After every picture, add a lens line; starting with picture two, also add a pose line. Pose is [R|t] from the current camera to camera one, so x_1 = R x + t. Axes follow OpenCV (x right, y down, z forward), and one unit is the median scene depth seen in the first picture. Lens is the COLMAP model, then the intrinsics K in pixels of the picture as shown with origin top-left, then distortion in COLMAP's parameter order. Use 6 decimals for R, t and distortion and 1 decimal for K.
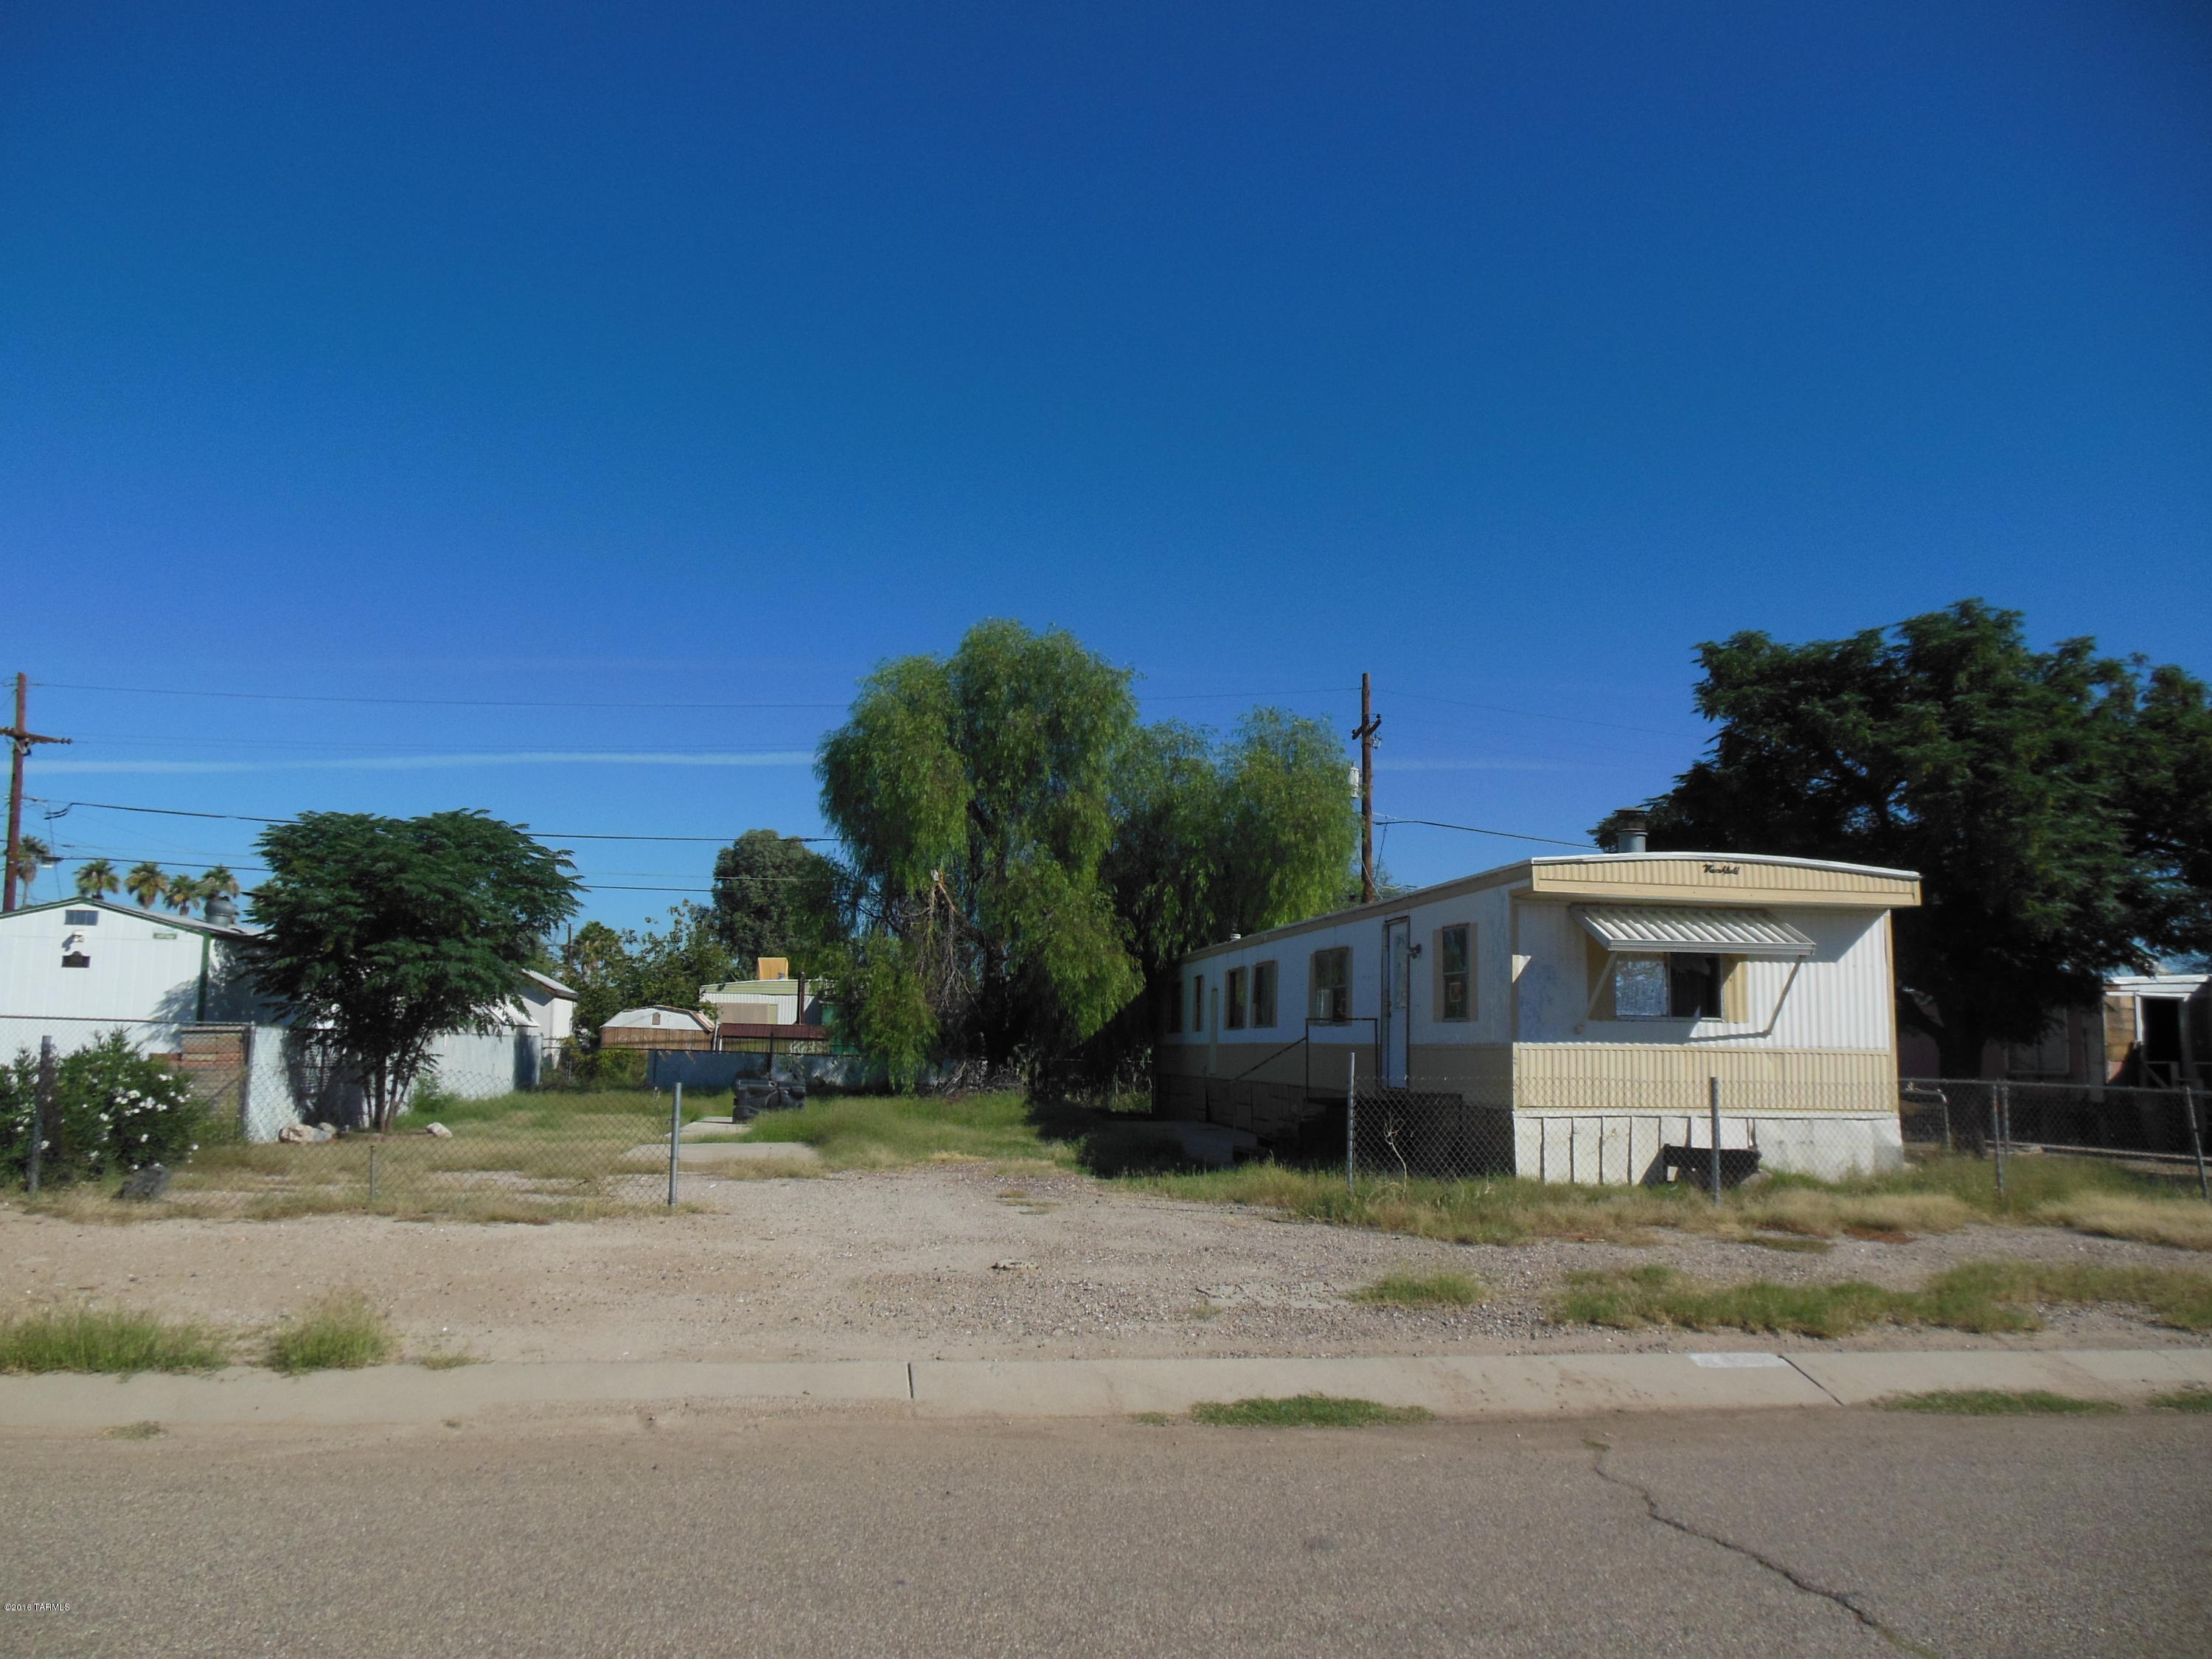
lens RADIAL K [[1630.0, 0, 1106.0], [0, 1630.0, 829.5], [0, 0, 1]] dist [-0.074064, 0.108401]
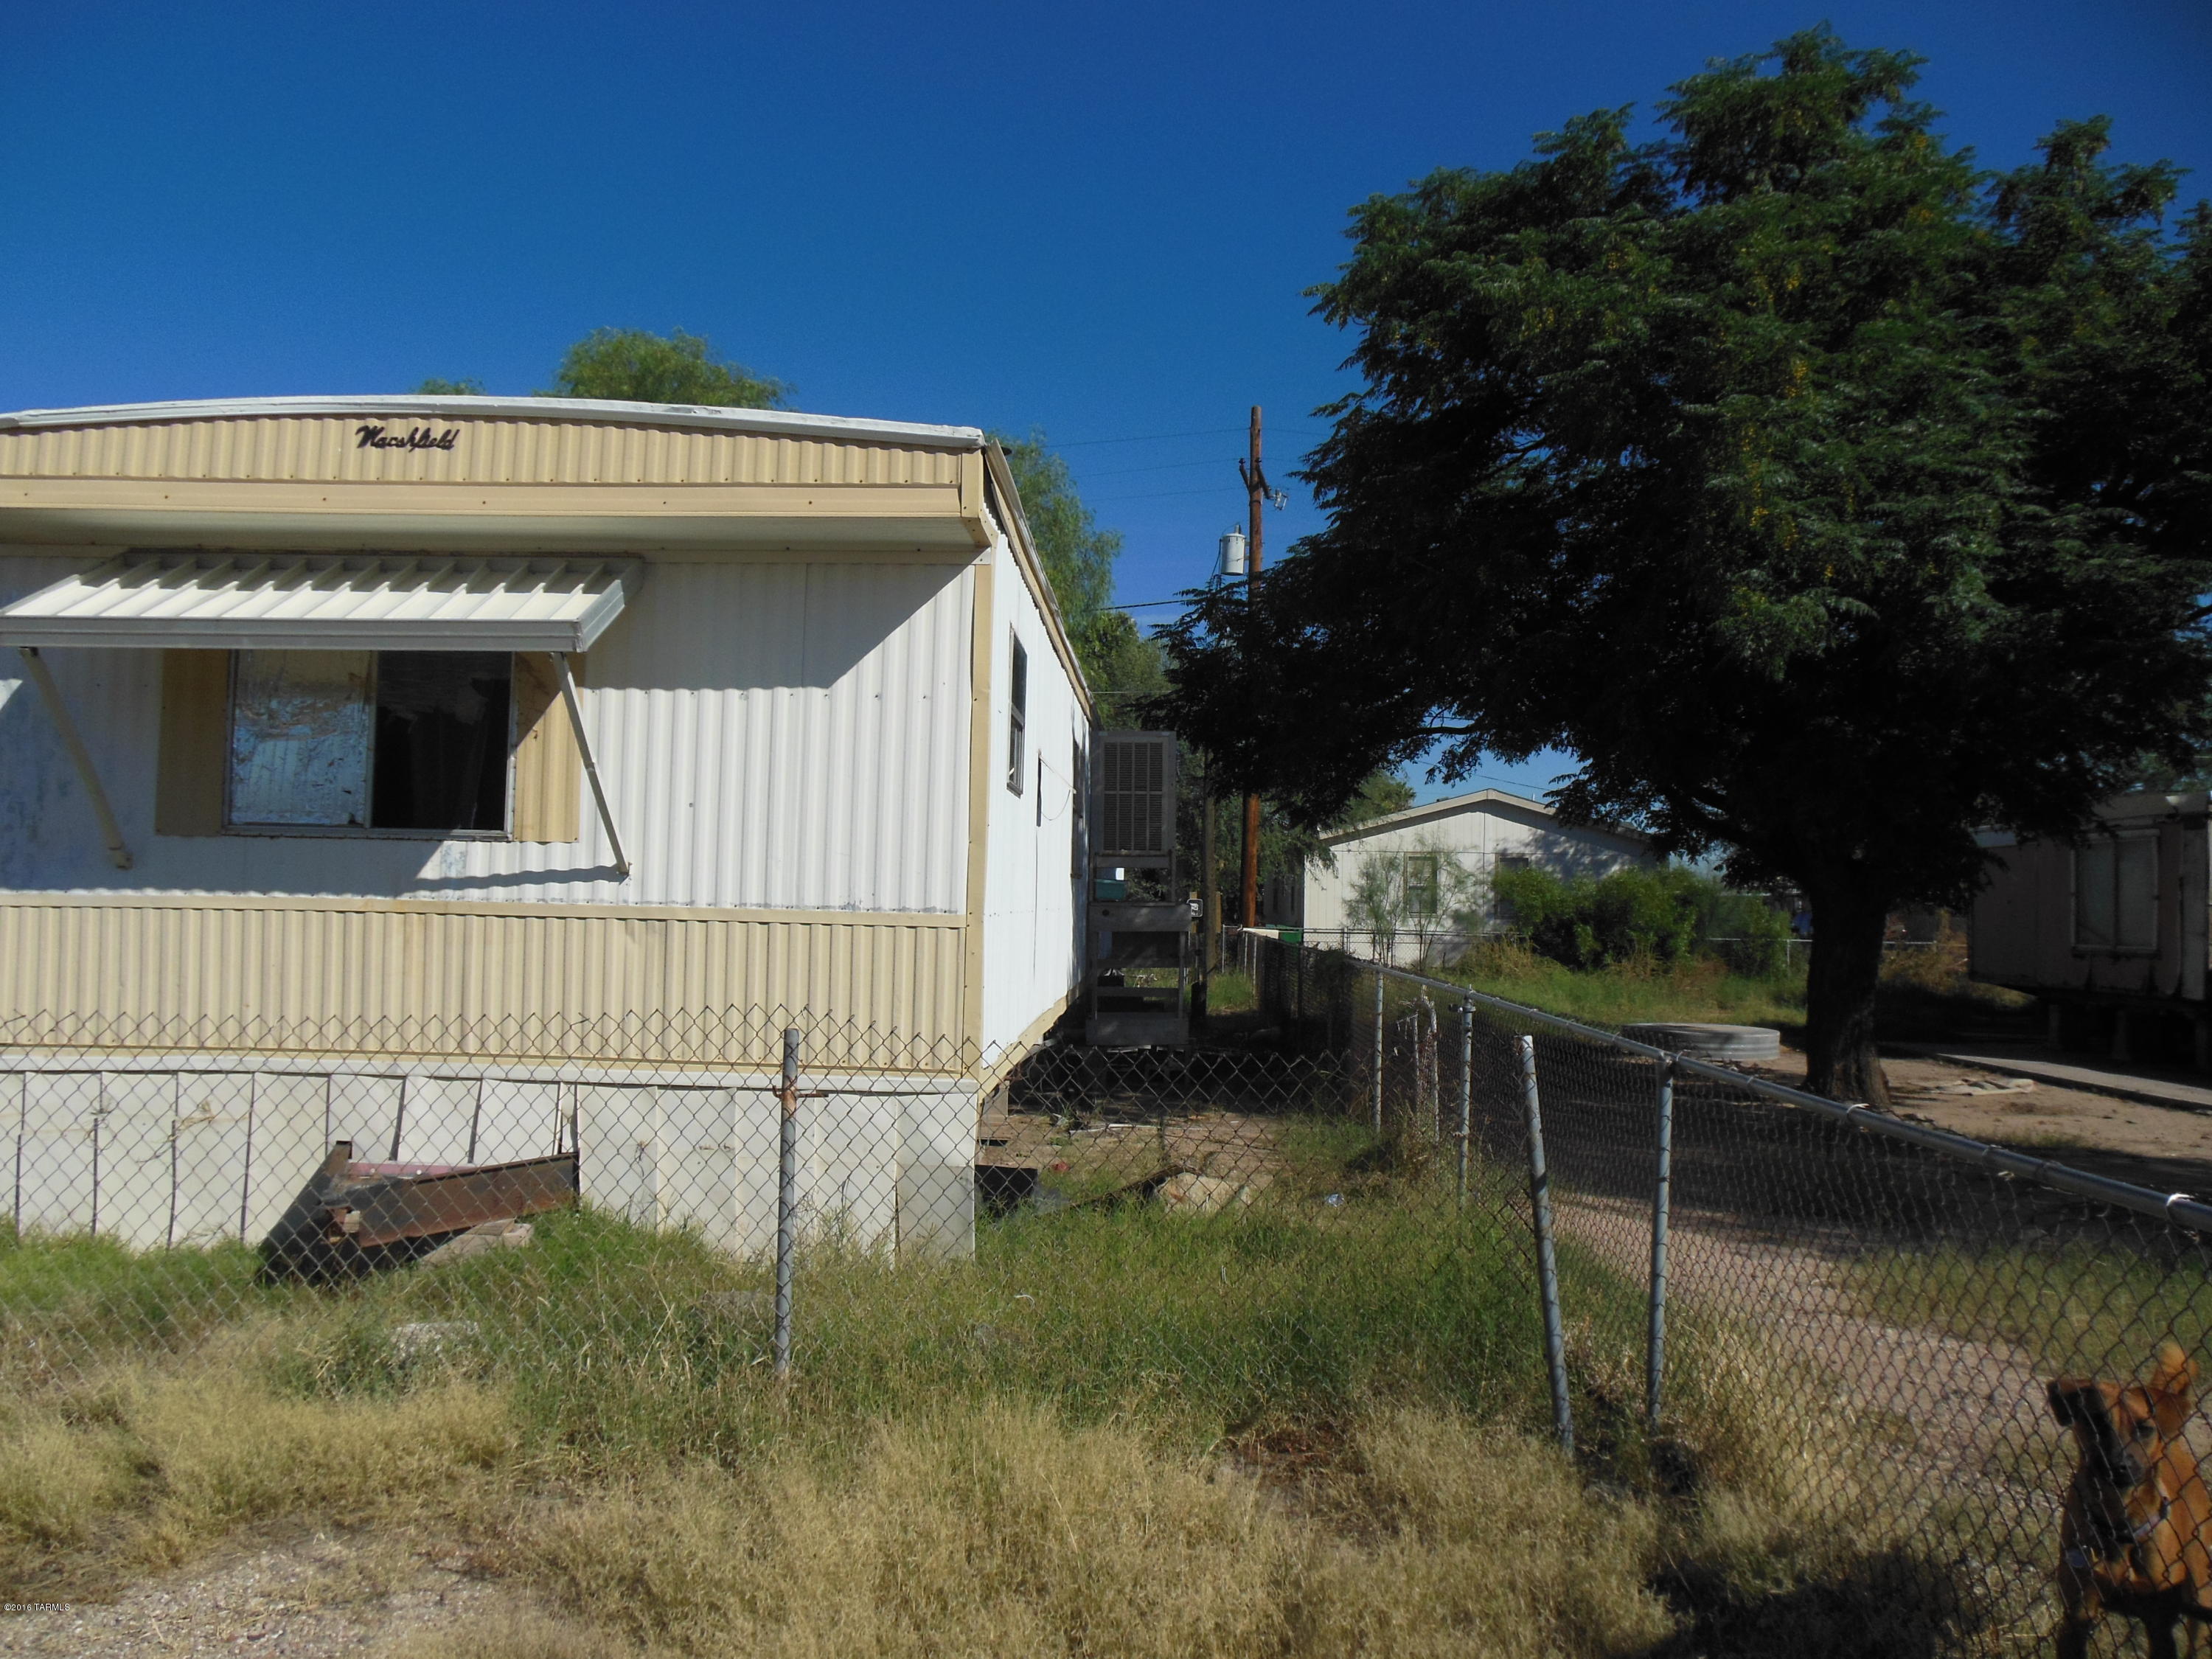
lens RADIAL K [[1630.0, 0, 1106.0], [0, 1630.0, 829.5], [0, 0, 1]] dist [-0.074064, 0.108401]
pose [[0.982832, -0.006469, -0.184389, 0.597230], [0.022688, 0.996038, 0.085987, 0.085467], [0.183102, -0.088694, 0.979085, 0.637663]]
